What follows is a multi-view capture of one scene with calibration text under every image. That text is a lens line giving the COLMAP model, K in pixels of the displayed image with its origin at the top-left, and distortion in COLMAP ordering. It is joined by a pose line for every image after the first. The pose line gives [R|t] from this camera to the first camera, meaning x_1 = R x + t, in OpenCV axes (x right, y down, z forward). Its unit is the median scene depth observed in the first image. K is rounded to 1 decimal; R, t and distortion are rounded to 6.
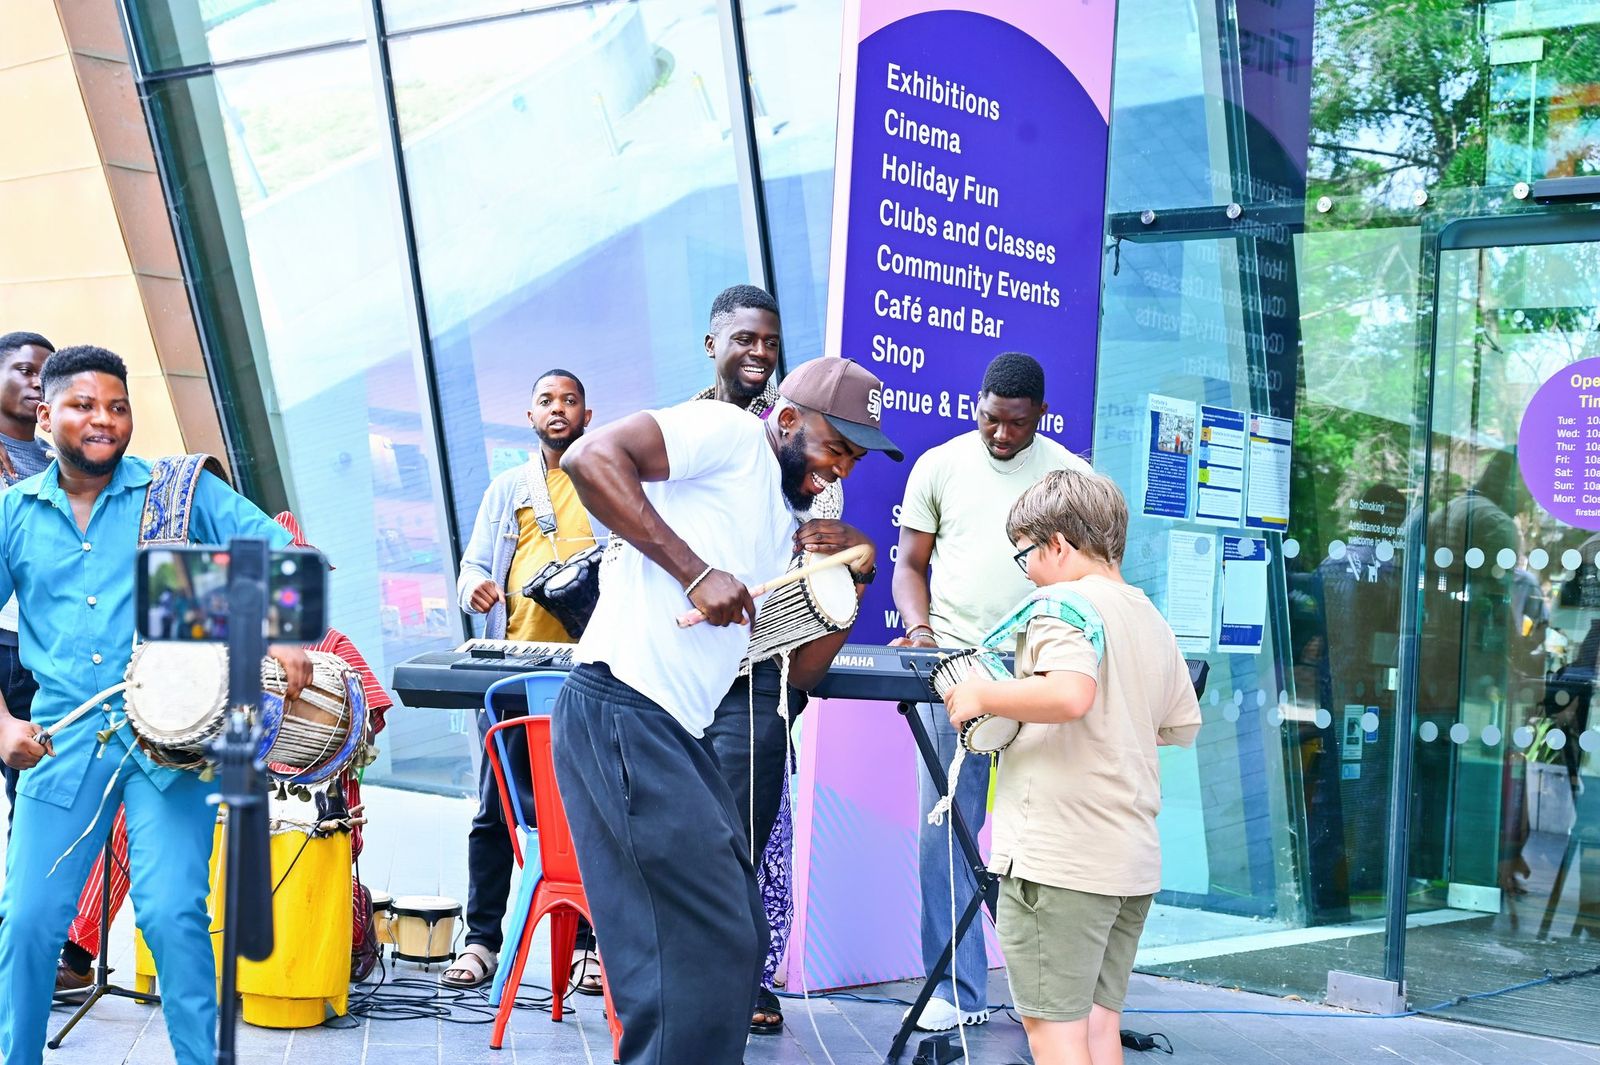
lens RADIAL K [[2464.2, 0, 802.3], [0, 2464.2, 531.0], [0, 0, 1]] dist [-0.010544, 0.000000]
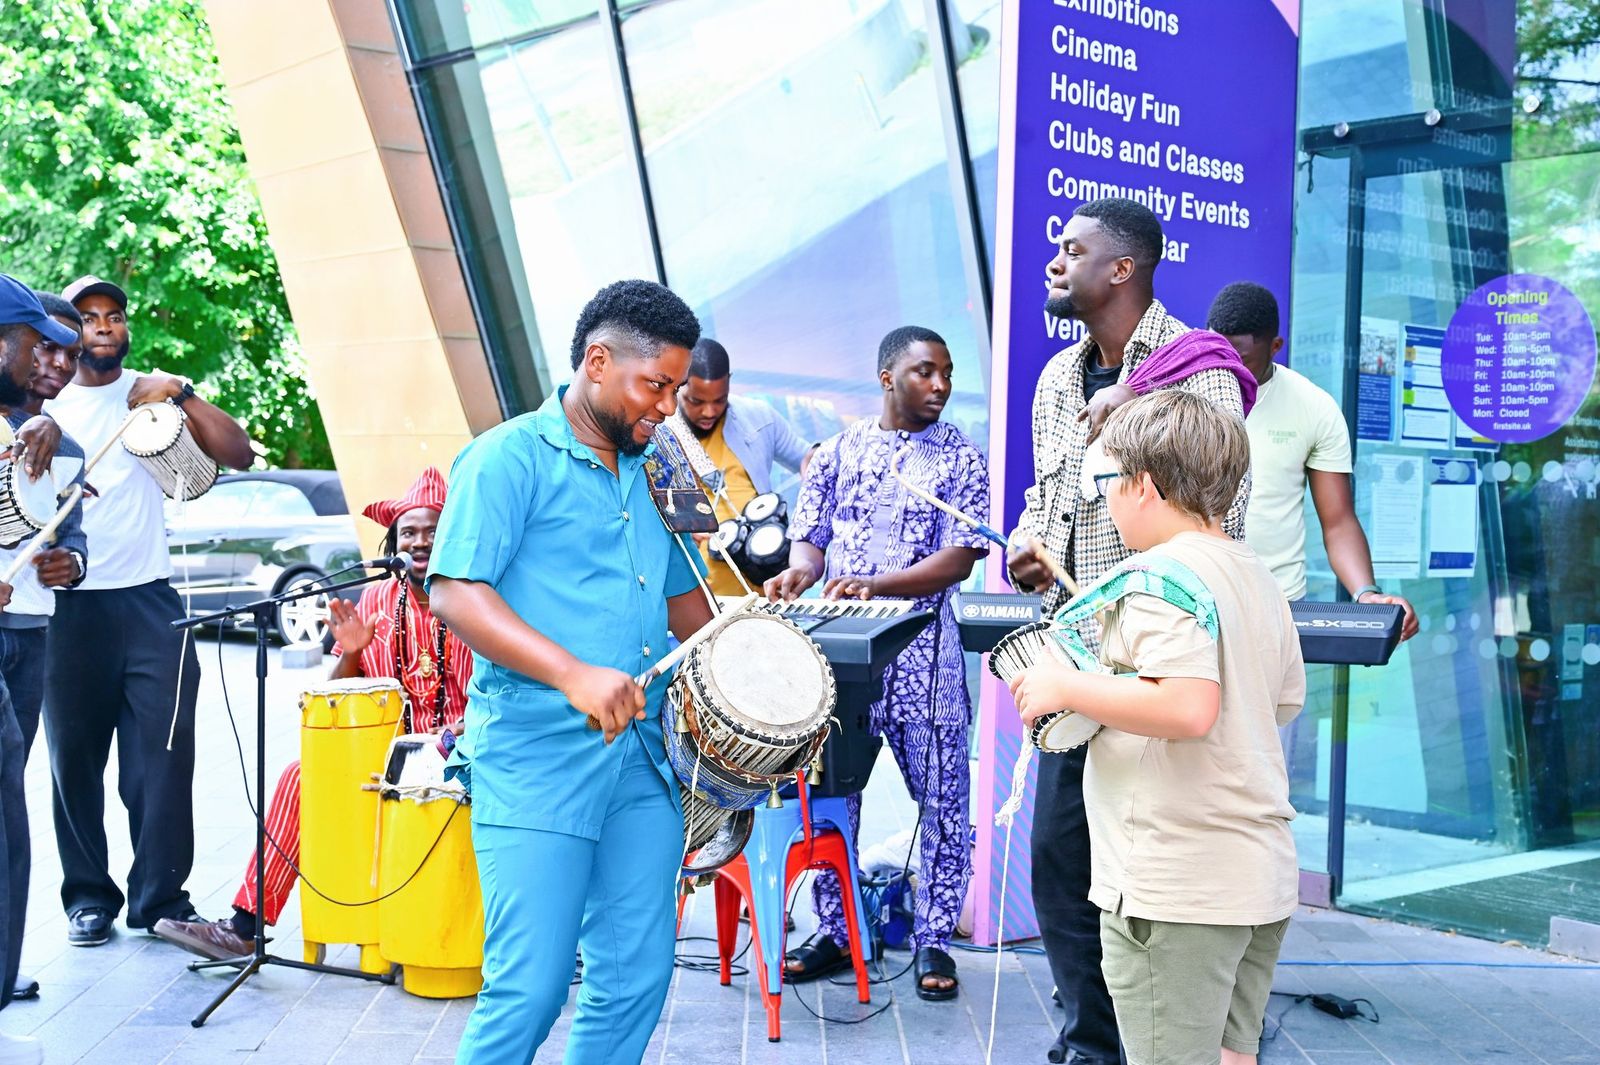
lens RADIAL K [[2078.5, 0, 808.2], [0, 2078.5, 536.1], [0, 0, 1]] dist [0.004069, 0.000000]
pose [[0.990923, -0.026745, -0.131745, 0.038377], [0.031652, 0.998876, 0.035295, -0.004514], [0.130653, -0.039145, 0.990655, 0.169398]]
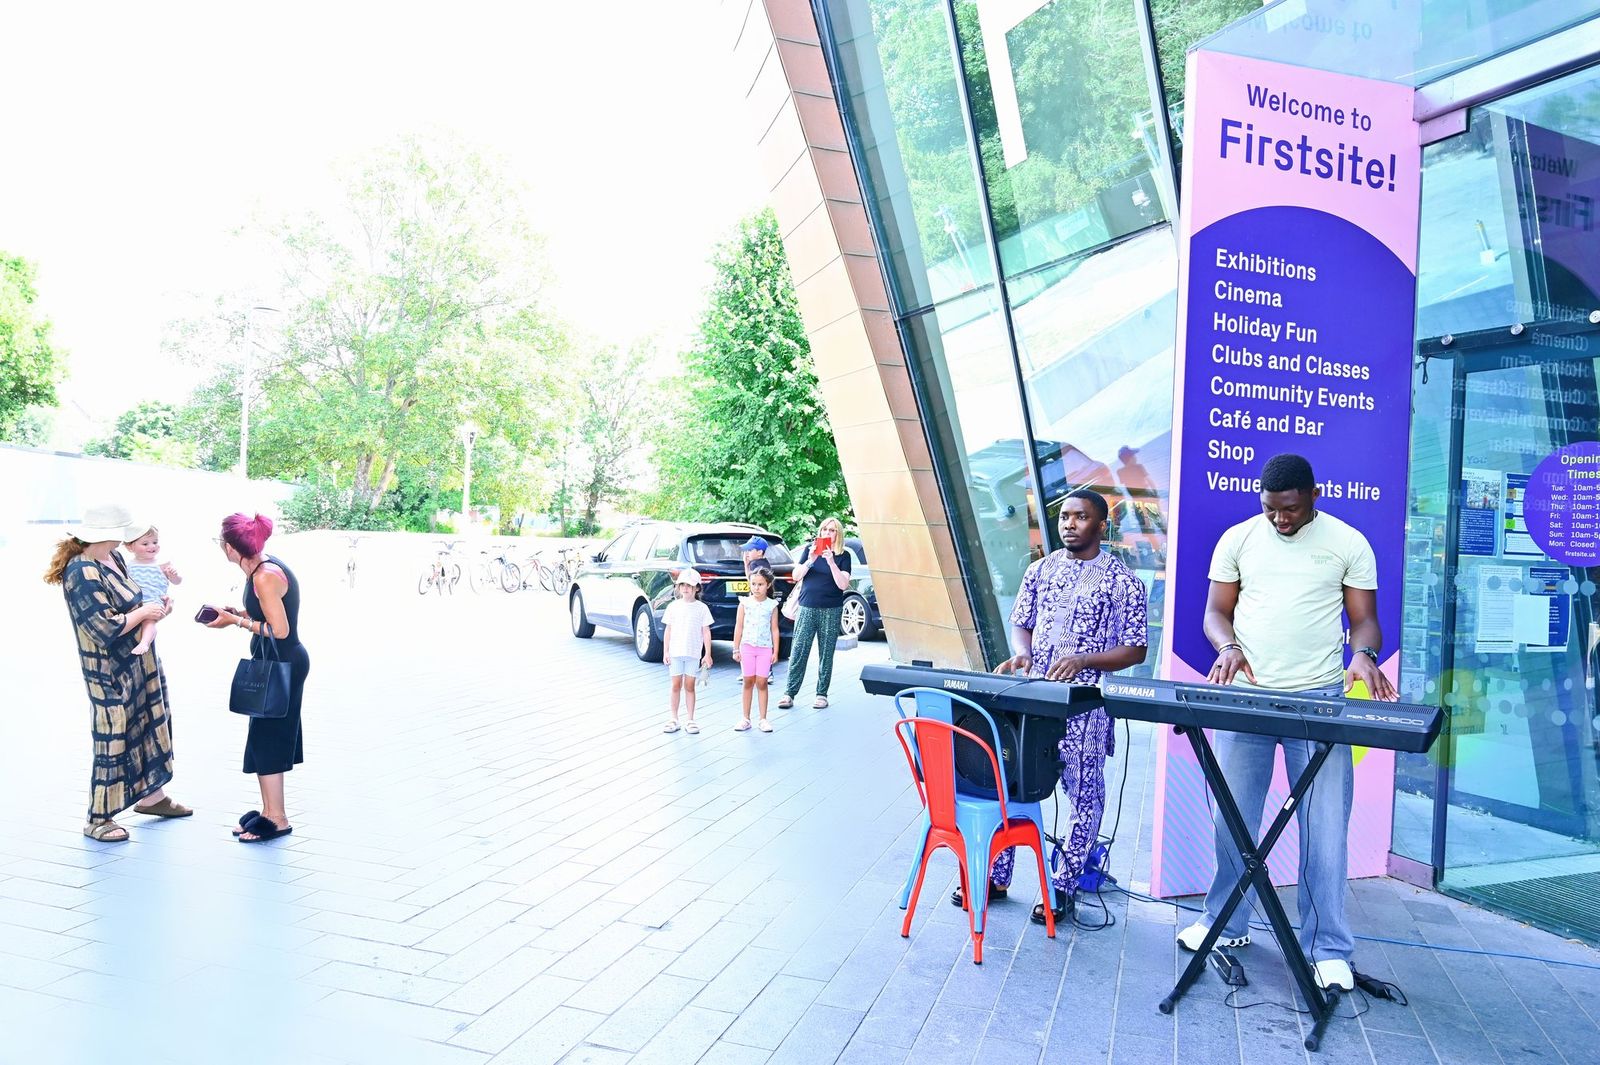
lens RADIAL K [[1122.9, 0, 793.2], [0, 1122.9, 529.3], [0, 0, 1]] dist [-0.013332, 0.008255]
pose [[0.888017, -0.017476, -0.459478, 0.105604], [0.019175, 0.999816, -0.000968, -0.029885], [0.459410, -0.007951, 0.888189, 0.293173]]
